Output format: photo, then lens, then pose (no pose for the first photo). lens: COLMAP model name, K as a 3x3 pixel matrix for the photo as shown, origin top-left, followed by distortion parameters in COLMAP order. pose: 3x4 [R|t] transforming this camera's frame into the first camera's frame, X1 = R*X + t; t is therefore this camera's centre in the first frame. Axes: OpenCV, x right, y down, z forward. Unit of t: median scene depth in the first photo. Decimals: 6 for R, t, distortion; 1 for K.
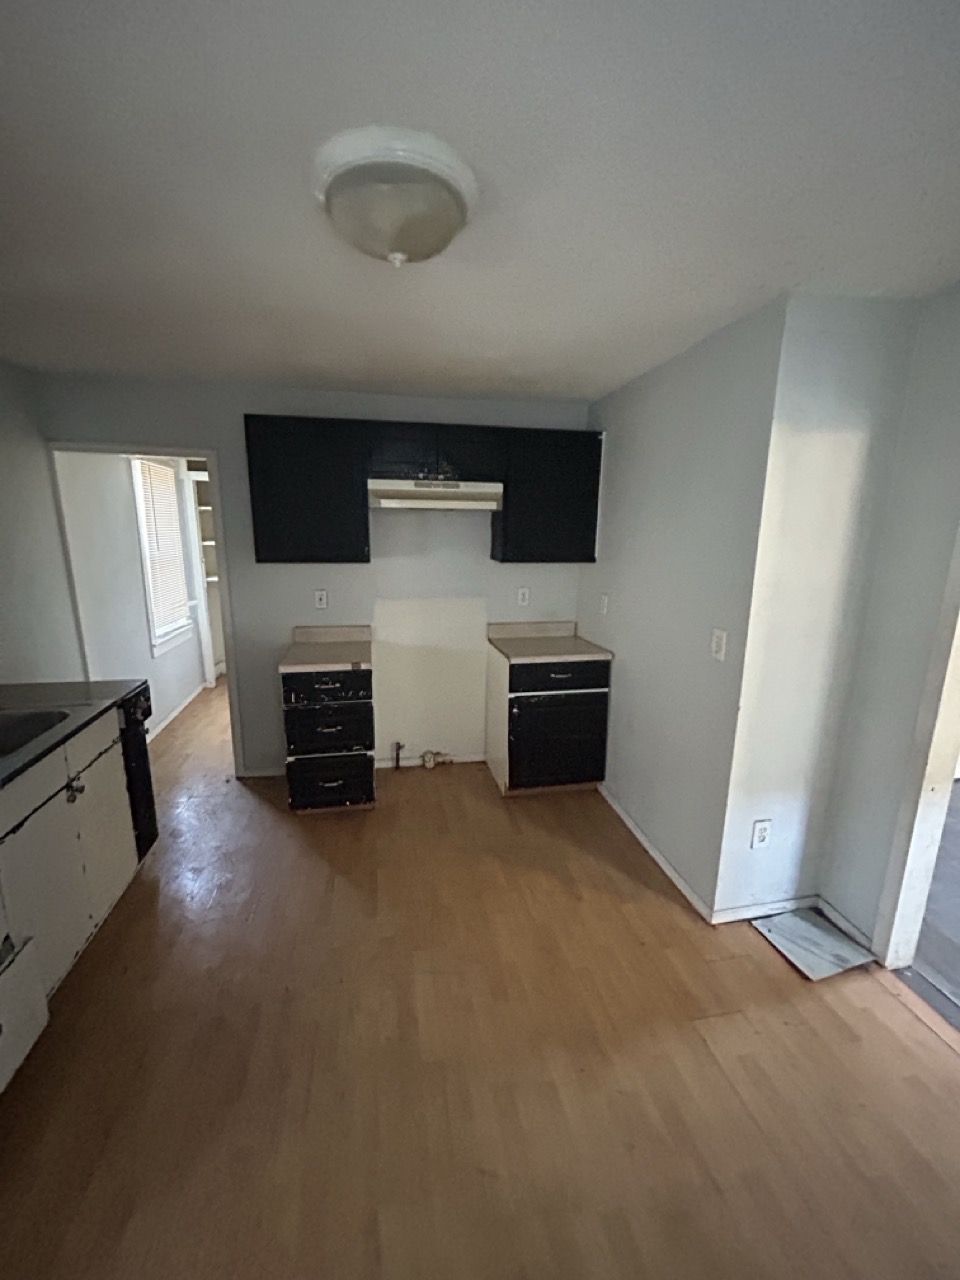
lens RADIAL K [[520.7, 0, 482.6], [0, 520.7, 638.5], [0, 0, 1]] dist [-0.000022, 0.000179]
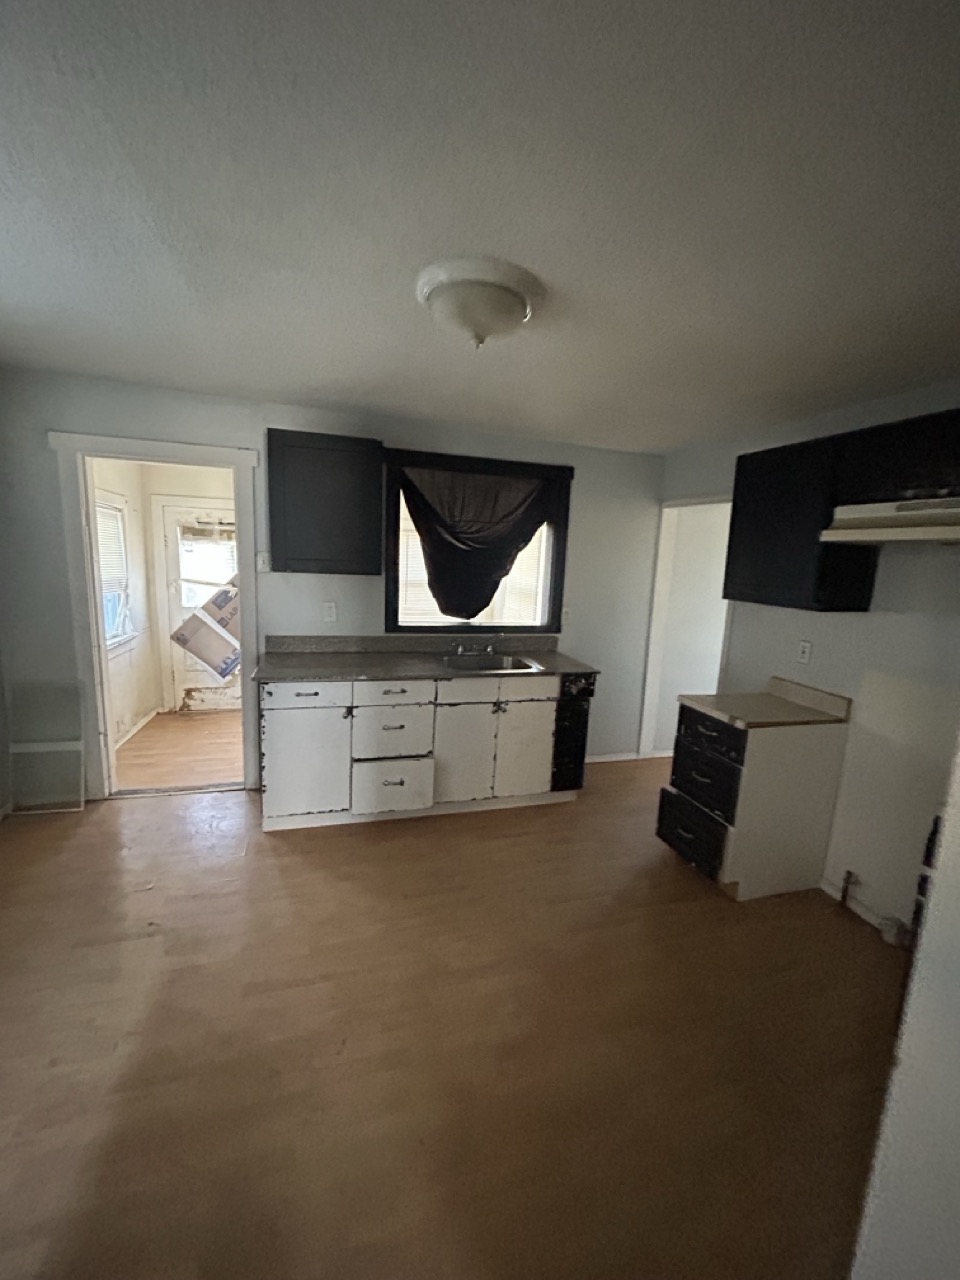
lens RADIAL K [[520.7, 0, 481.6], [0, 520.7, 640.3], [0, 0, 1]] dist [-0.000022, 0.000179]
pose [[0.106118, 0.156745, -0.981922, 0.533030], [-0.261693, 0.957088, 0.124499, -0.071853], [0.959300, 0.243751, 0.142583, 0.430847]]
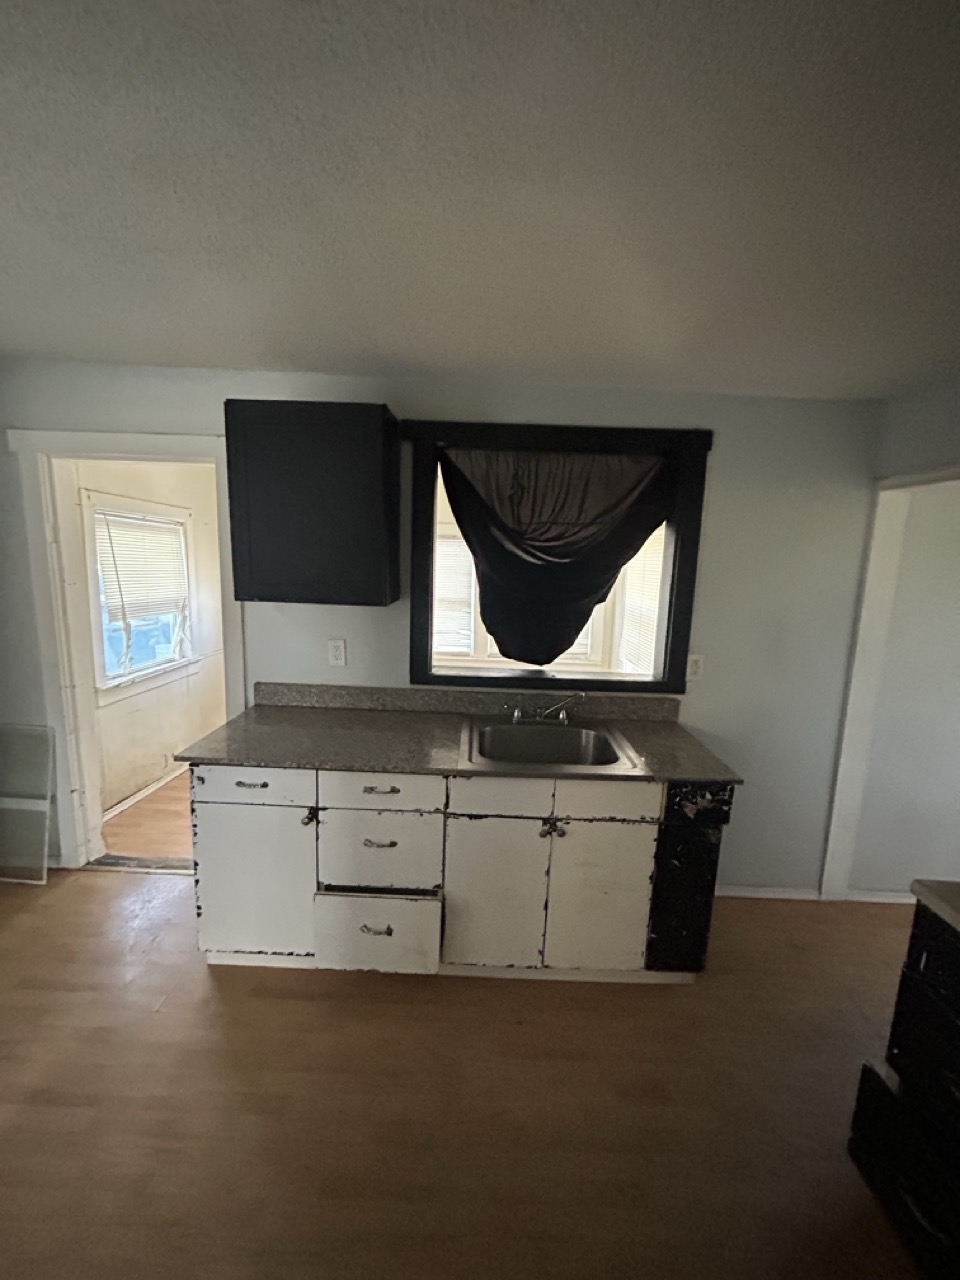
lens RADIAL K [[520.7, 0, 481.6], [0, 520.7, 636.7], [0, 0, 1]] dist [-0.000022, 0.000179]
pose [[-0.197683, 0.134819, -0.970951, 0.112516], [-0.250064, 0.950791, 0.182932, -0.138873], [0.947834, 0.278963, -0.154242, 0.605075]]
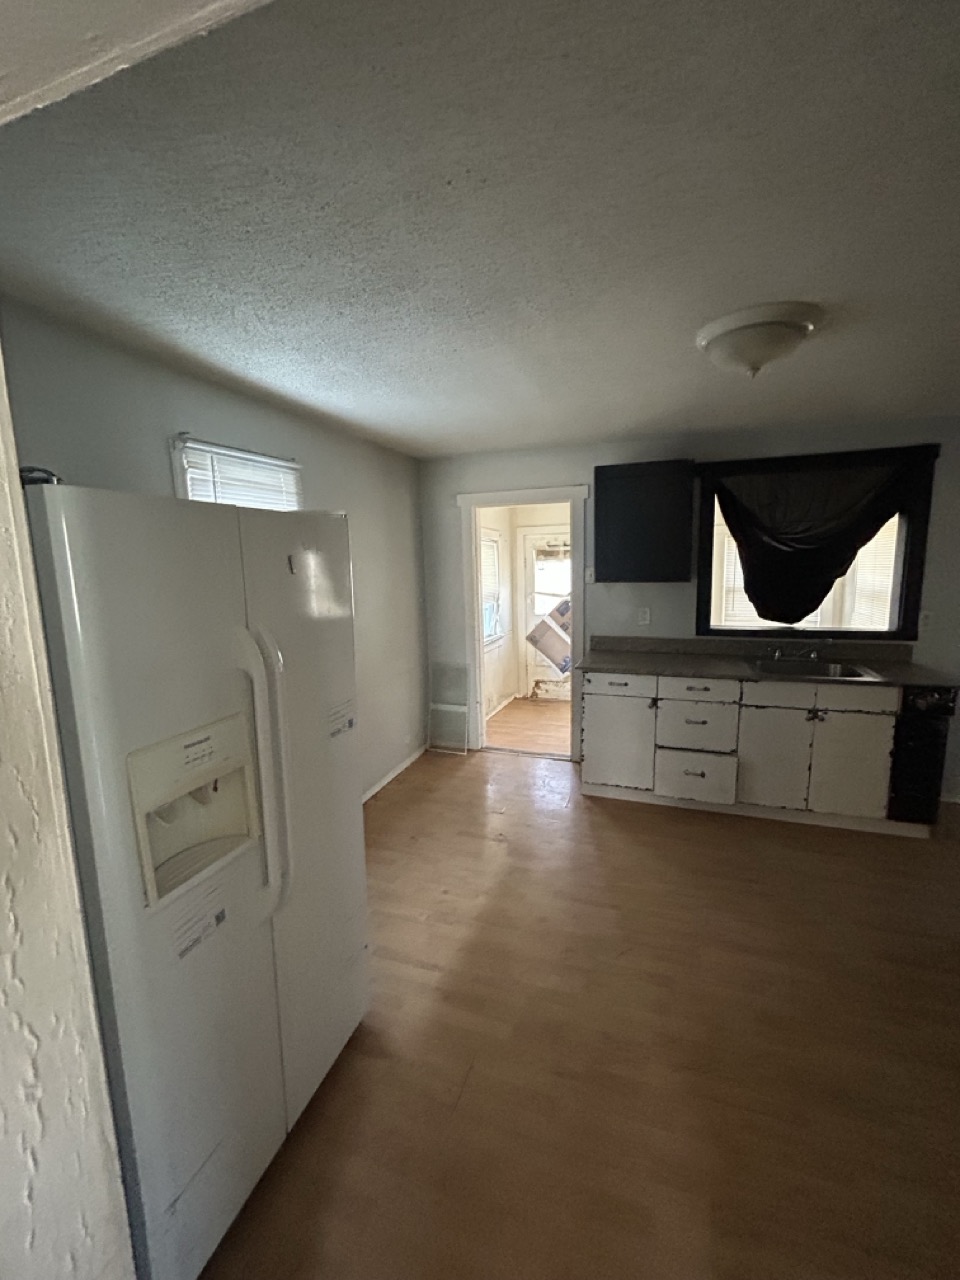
lens RADIAL K [[520.7, 0, 484.5], [0, 520.7, 639.1], [0, 0, 1]] dist [-0.000022, 0.000179]
pose [[-0.496594, 0.129010, -0.858342, 0.684129], [-0.173201, 0.954277, 0.243634, -0.093531], [0.850527, 0.269653, -0.451544, 0.523176]]
